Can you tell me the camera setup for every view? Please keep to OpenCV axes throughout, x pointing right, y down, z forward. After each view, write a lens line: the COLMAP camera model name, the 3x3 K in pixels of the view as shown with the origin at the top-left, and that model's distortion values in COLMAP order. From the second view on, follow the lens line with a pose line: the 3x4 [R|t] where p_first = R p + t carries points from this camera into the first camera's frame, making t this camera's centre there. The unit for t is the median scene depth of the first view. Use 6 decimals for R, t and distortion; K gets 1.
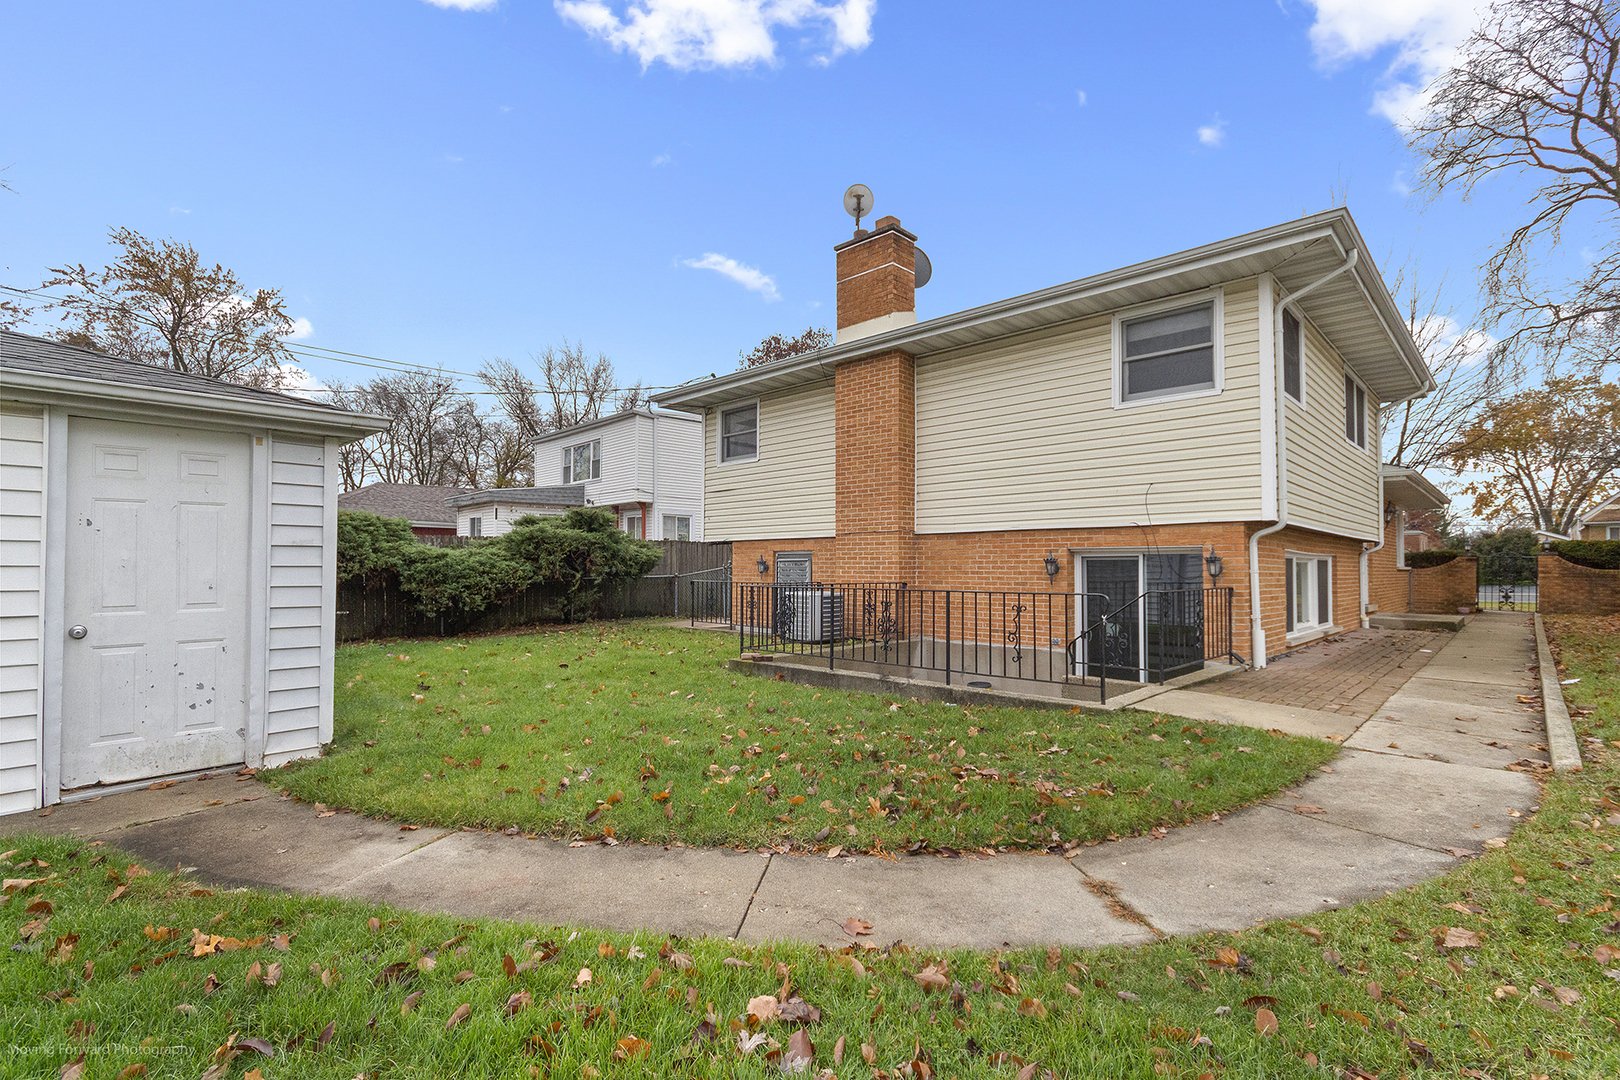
lens RADIAL K [[747.3, 0, 810.0], [0, 747.3, 540.0], [0, 0, 1]] dist [-0.000894, 0.000274]
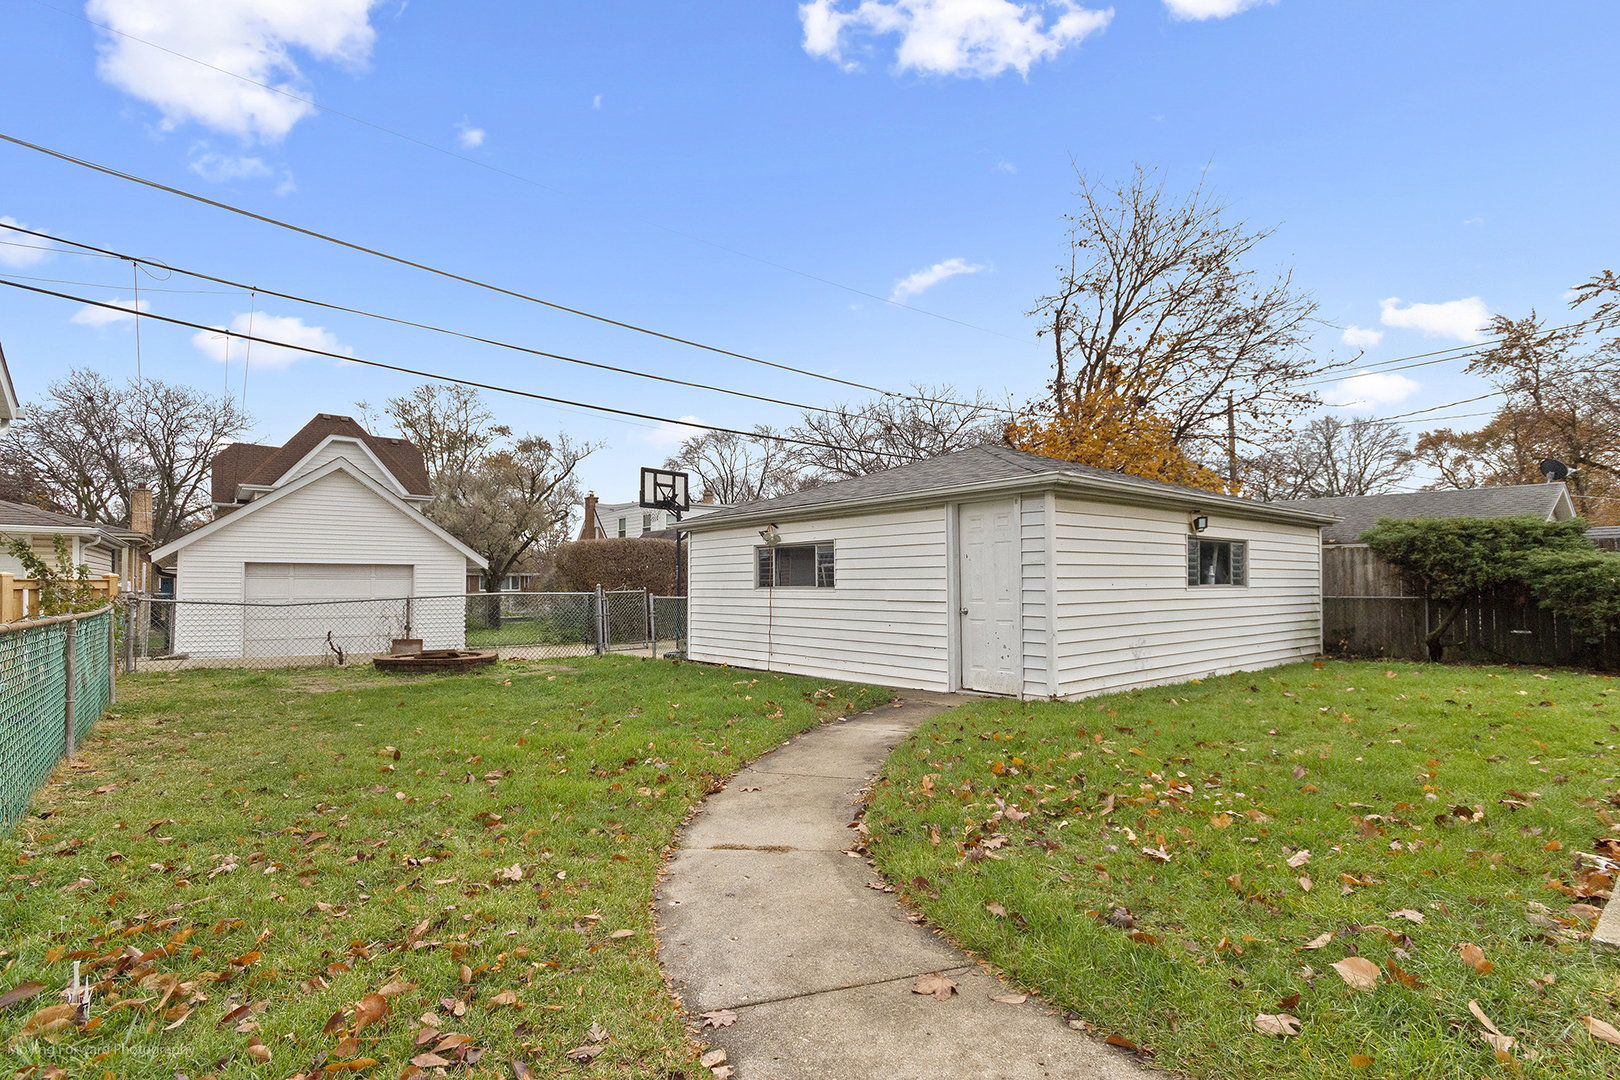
lens RADIAL K [[747.3, 0, 810.0], [0, 747.3, 540.0], [0, 0, 1]] dist [-0.000894, 0.000274]
pose [[-0.123659, -0.058099, -0.990622, 0.402739], [0.037340, 0.997305, -0.063152, 0.015655], [0.991622, -0.044800, -0.121156, 0.313465]]
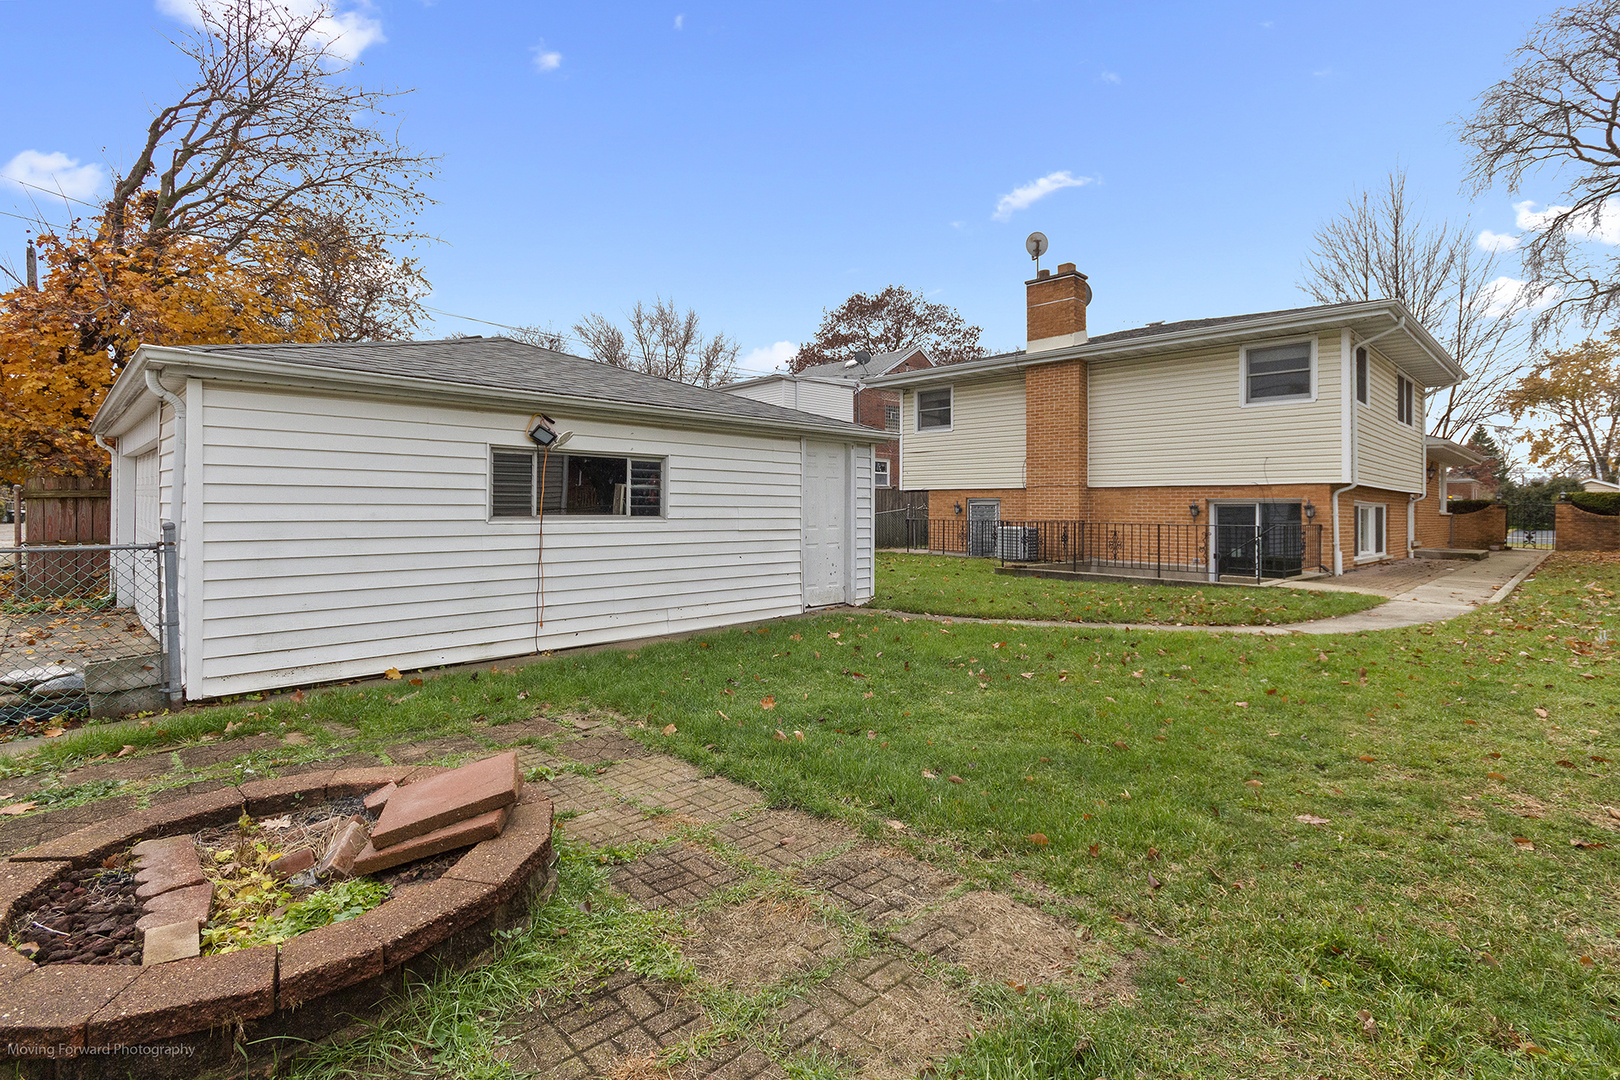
lens RADIAL K [[753.6, 0, 818.0], [0, 753.6, 491.1], [0, 0, 1]] dist [0.000689, -0.000559]
pose [[0.999328, 0.006092, -0.036158, -0.320488], [-0.005618, 0.999897, 0.013191, -0.016557], [0.036235, -0.012979, 0.999259, -0.458619]]
